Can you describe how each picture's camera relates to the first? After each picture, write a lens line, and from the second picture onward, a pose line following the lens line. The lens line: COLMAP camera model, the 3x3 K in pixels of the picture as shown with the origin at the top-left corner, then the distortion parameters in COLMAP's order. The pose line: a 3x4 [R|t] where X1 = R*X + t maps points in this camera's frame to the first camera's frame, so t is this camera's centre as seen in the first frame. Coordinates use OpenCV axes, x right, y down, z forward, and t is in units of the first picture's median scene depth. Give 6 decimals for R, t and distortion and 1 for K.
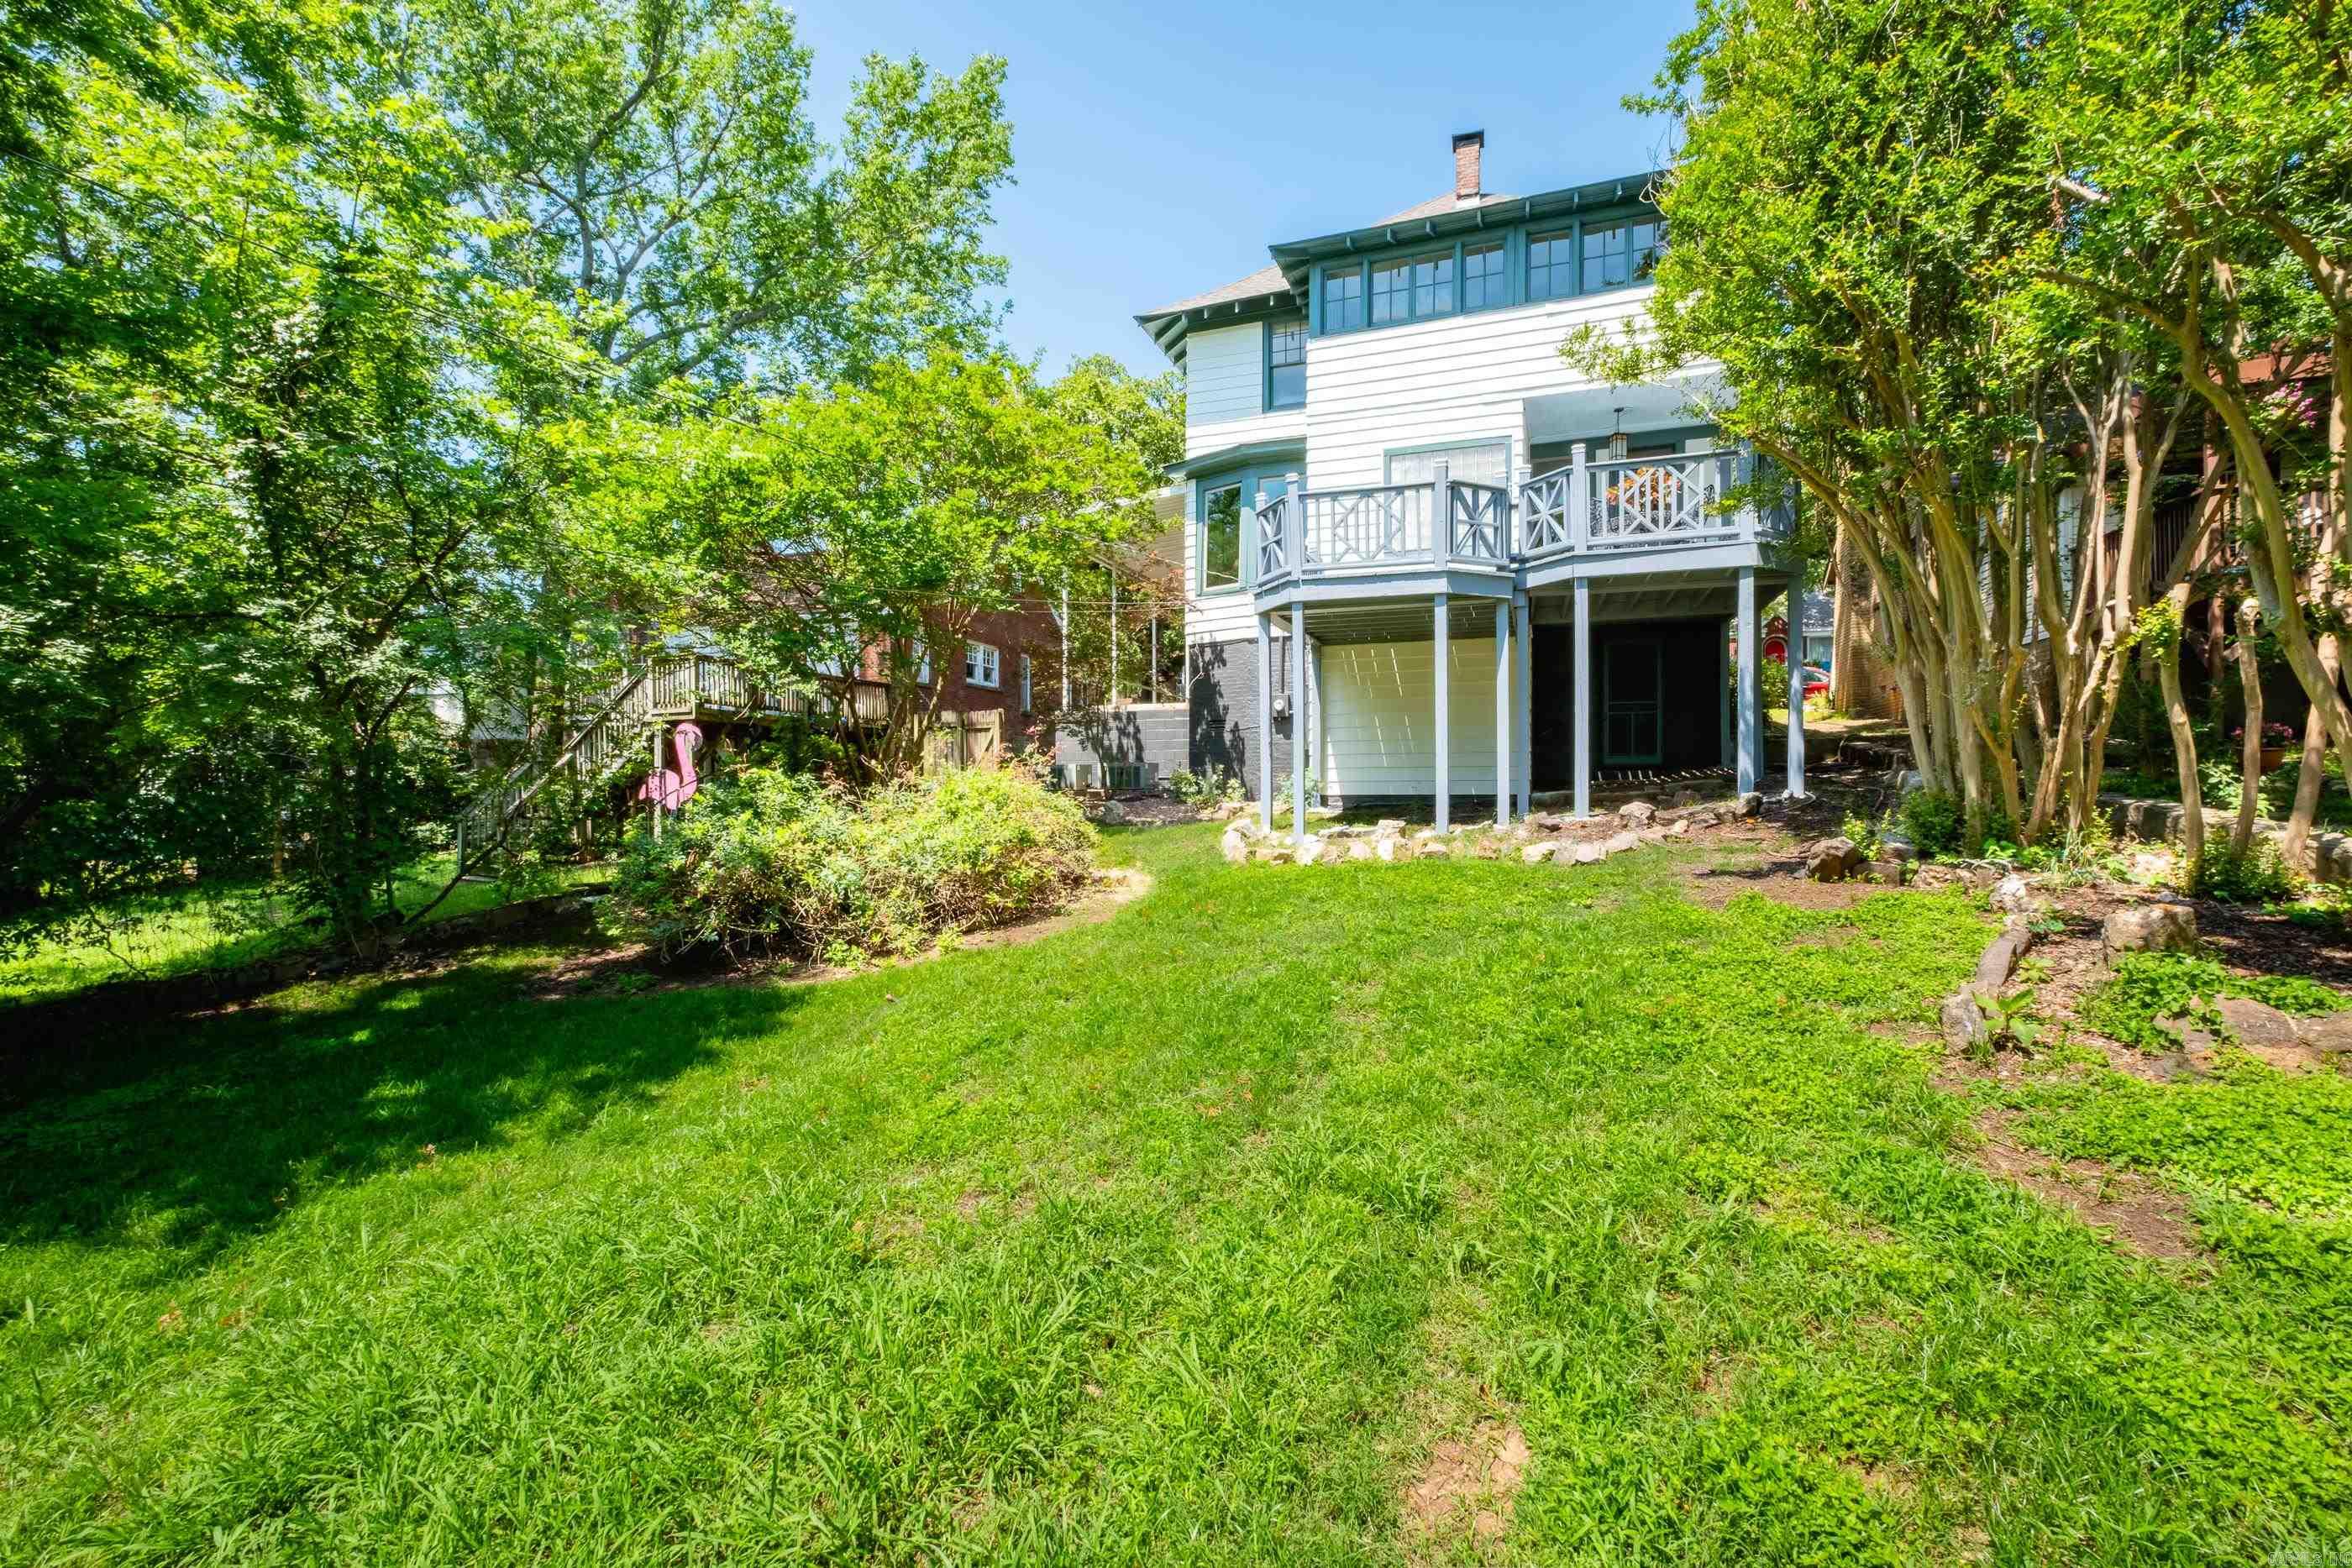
lens RADIAL K [[998.9, 0, 1179.2], [0, 998.9, 793.7], [0, 0, 1]] dist [0.000062, -0.000451]
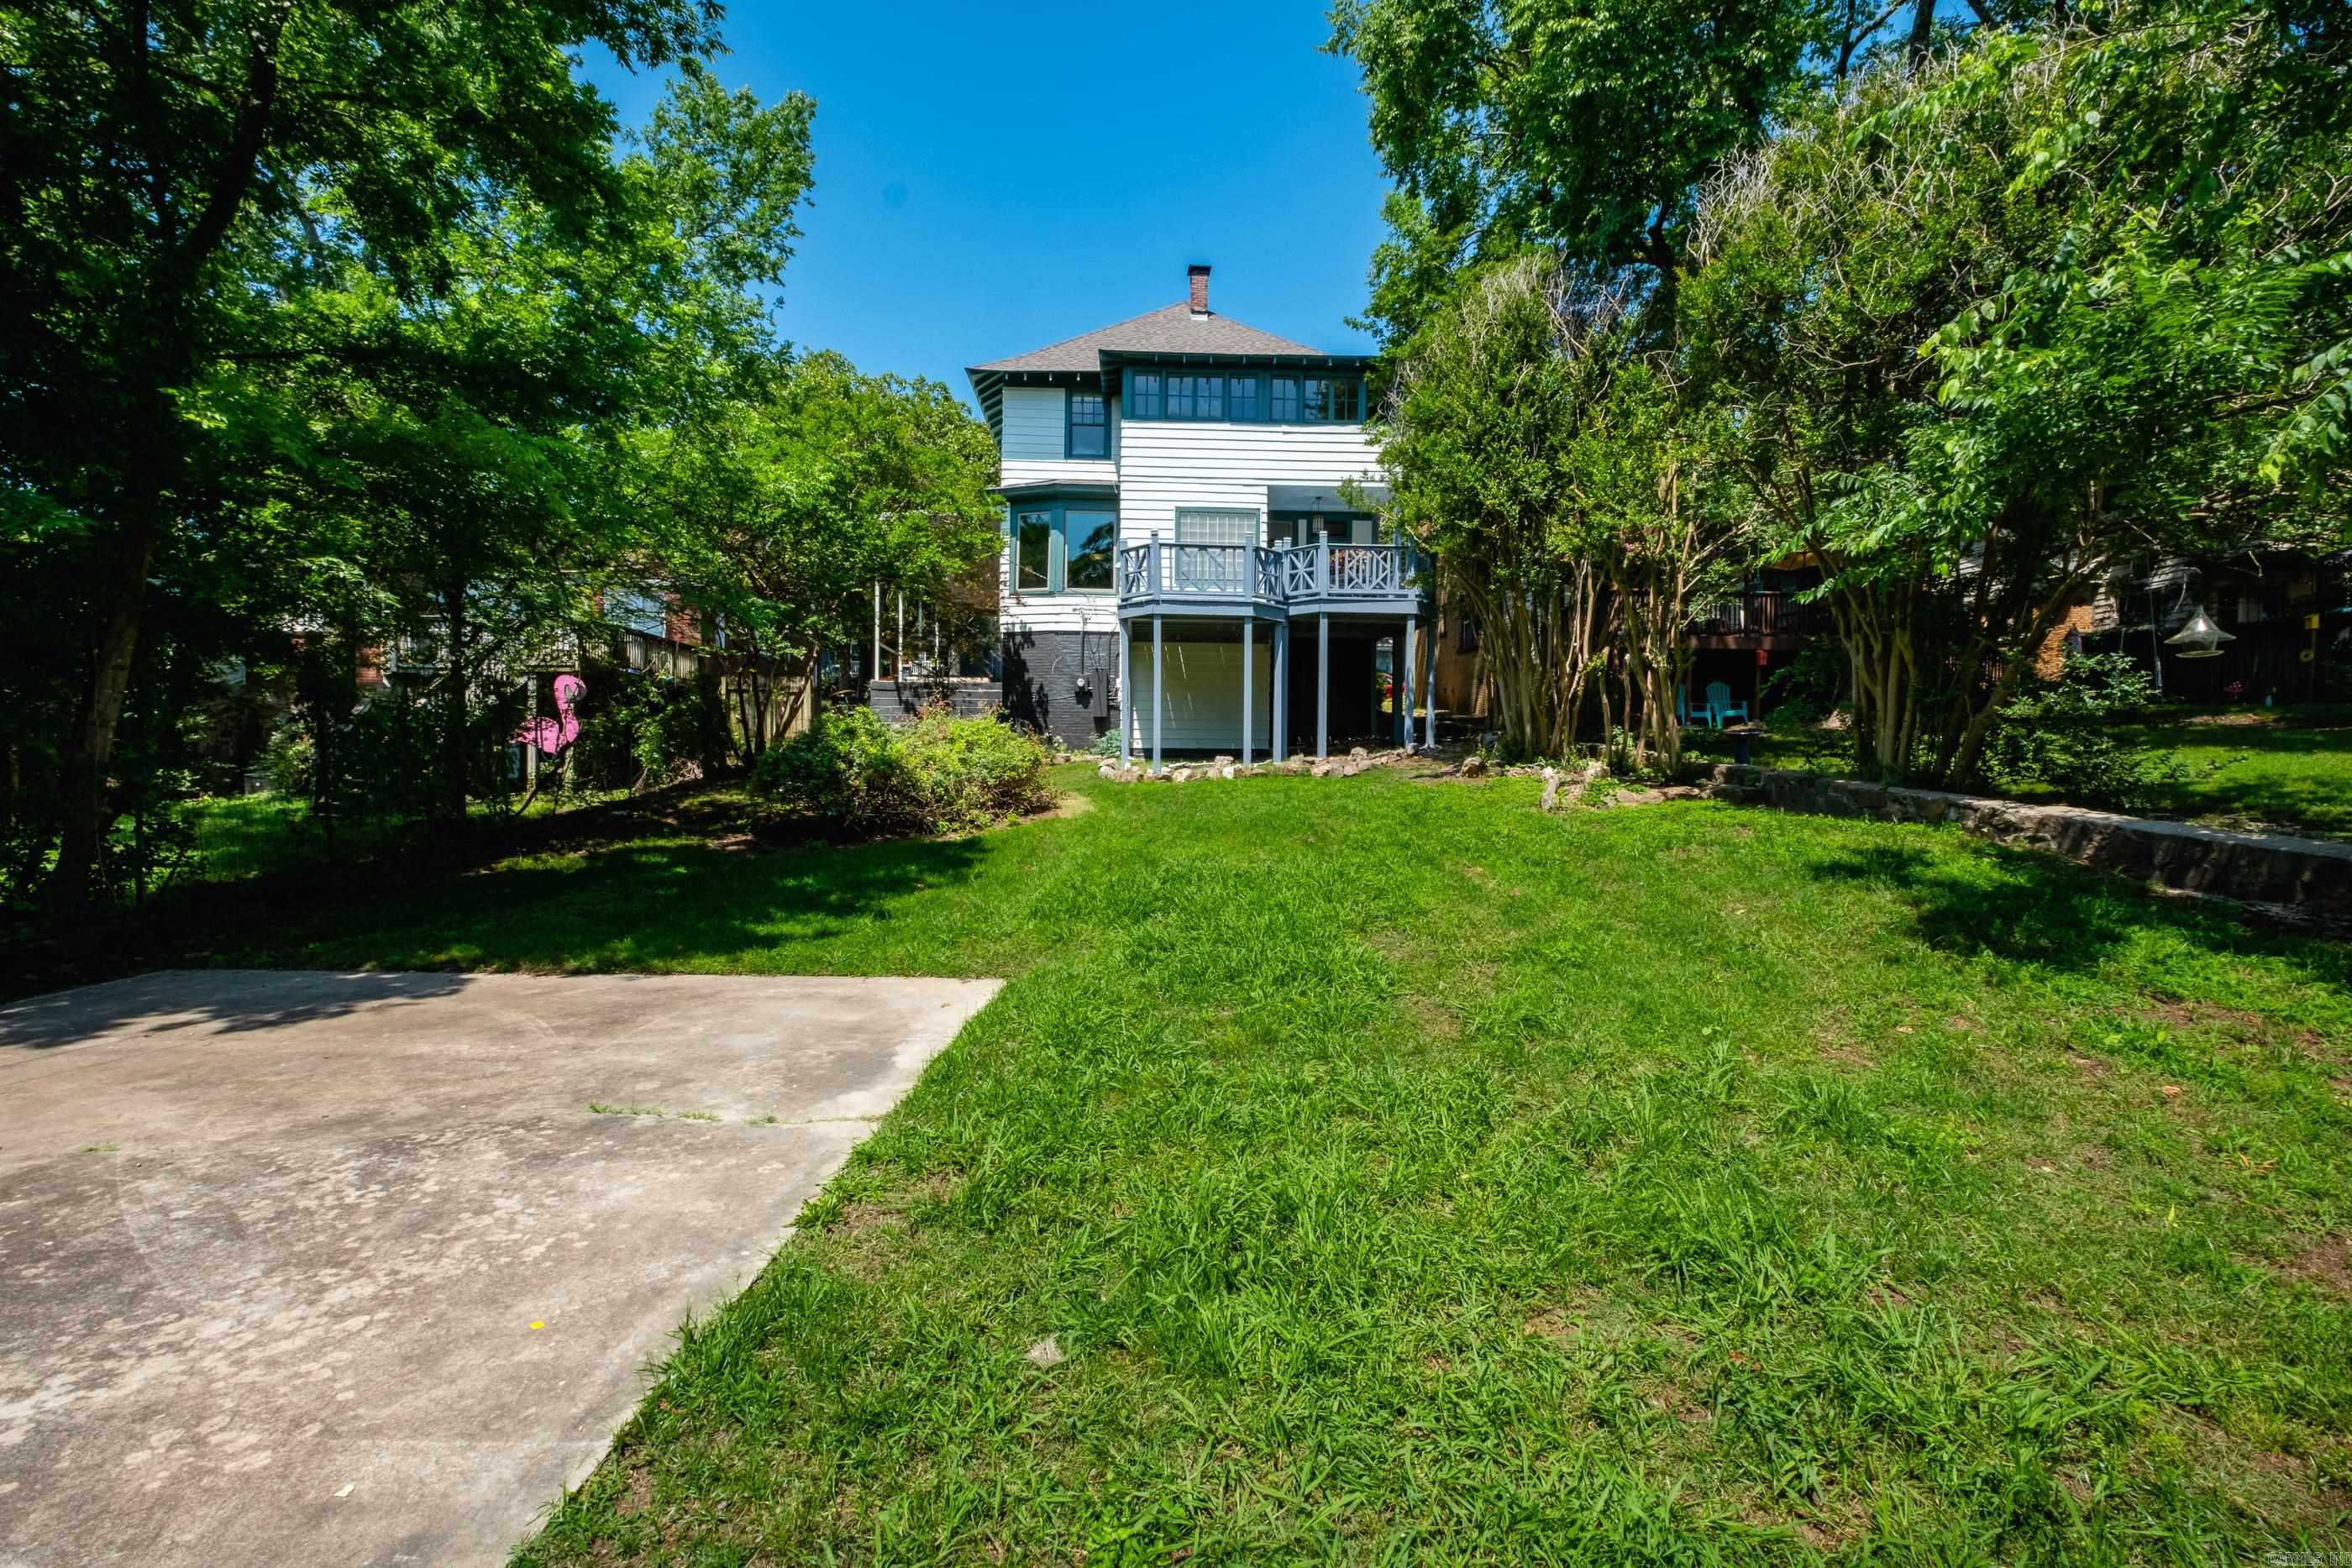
lens RADIAL K [[995.8, 0, 1169.5], [0, 995.8, 795.5], [0, 0, 1]] dist [0.015944, -0.008200]
pose [[0.925433, 0.004628, 0.378883, -0.438742], [-0.010045, 0.999874, 0.012324, 0.065613], [-0.378778, -0.015211, 0.925363, -0.415546]]
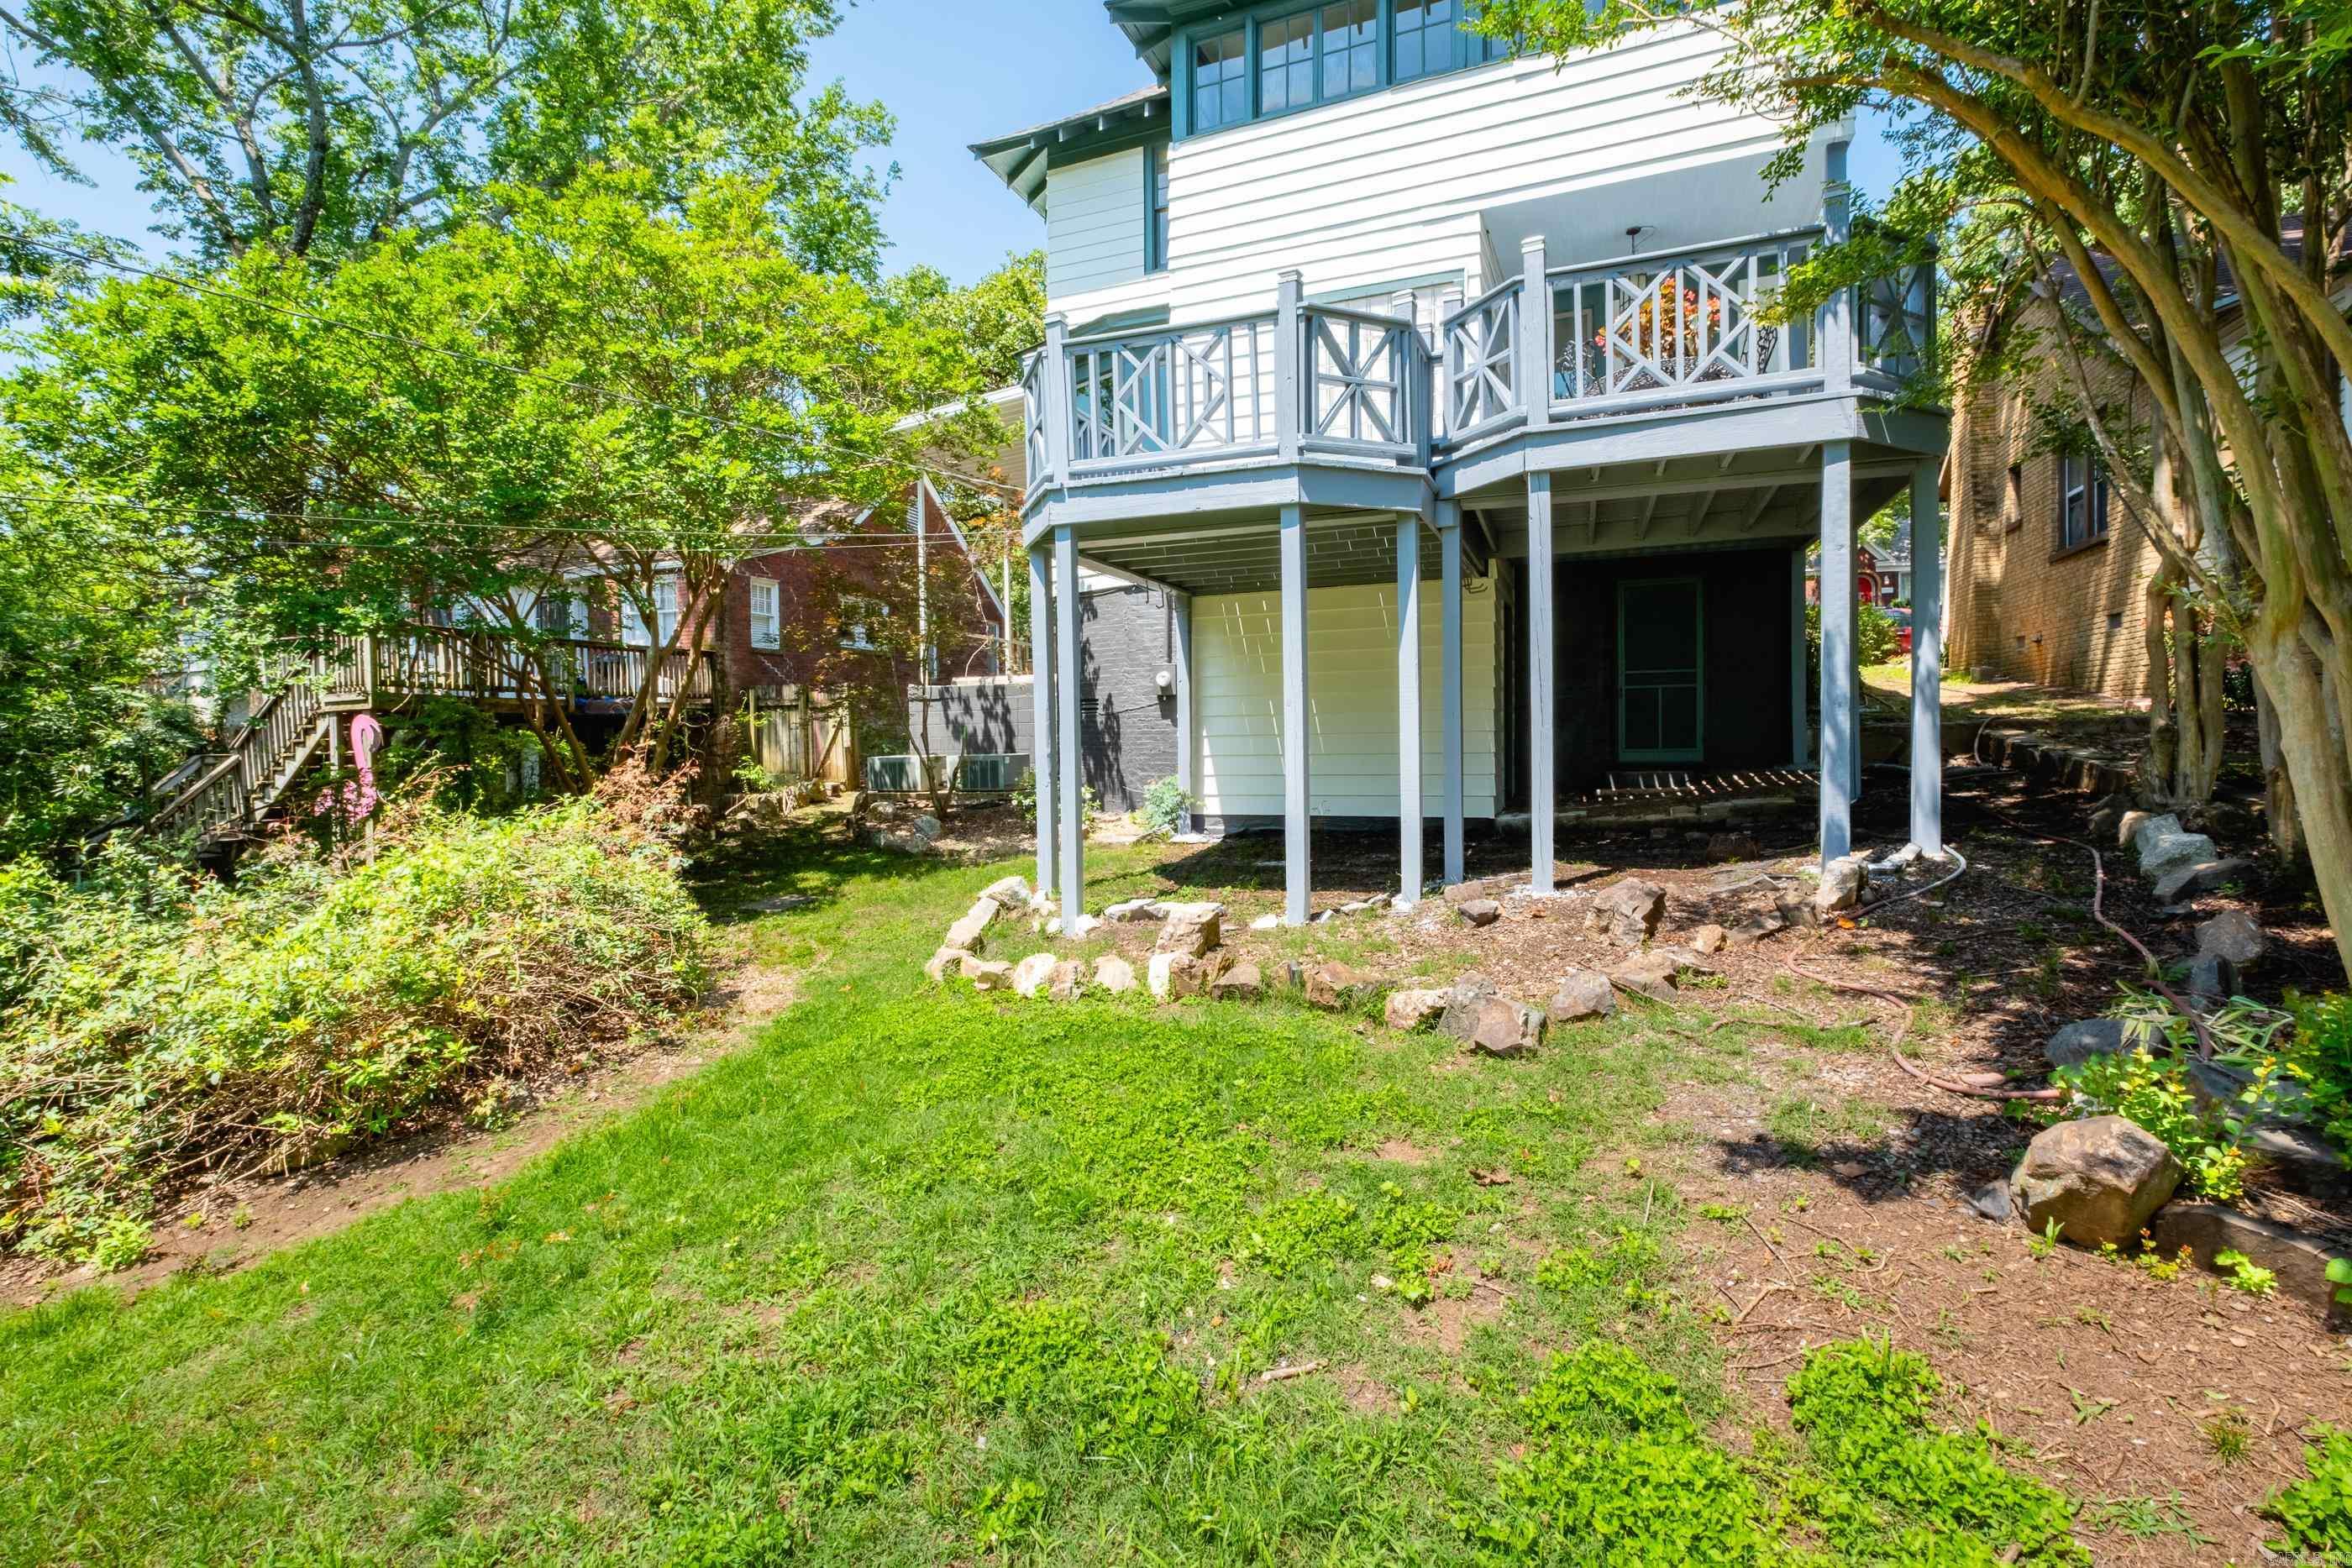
lens RADIAL K [[1036.4, 0, 1176.7], [0, 1036.4, 765.5], [0, 0, 1]] dist [0.000944, -0.000141]
pose [[0.999026, -0.010004, -0.042968, 0.210894], [0.010707, 0.999812, 0.016159, -0.058014], [0.042798, -0.016604, 0.998946, 0.380926]]
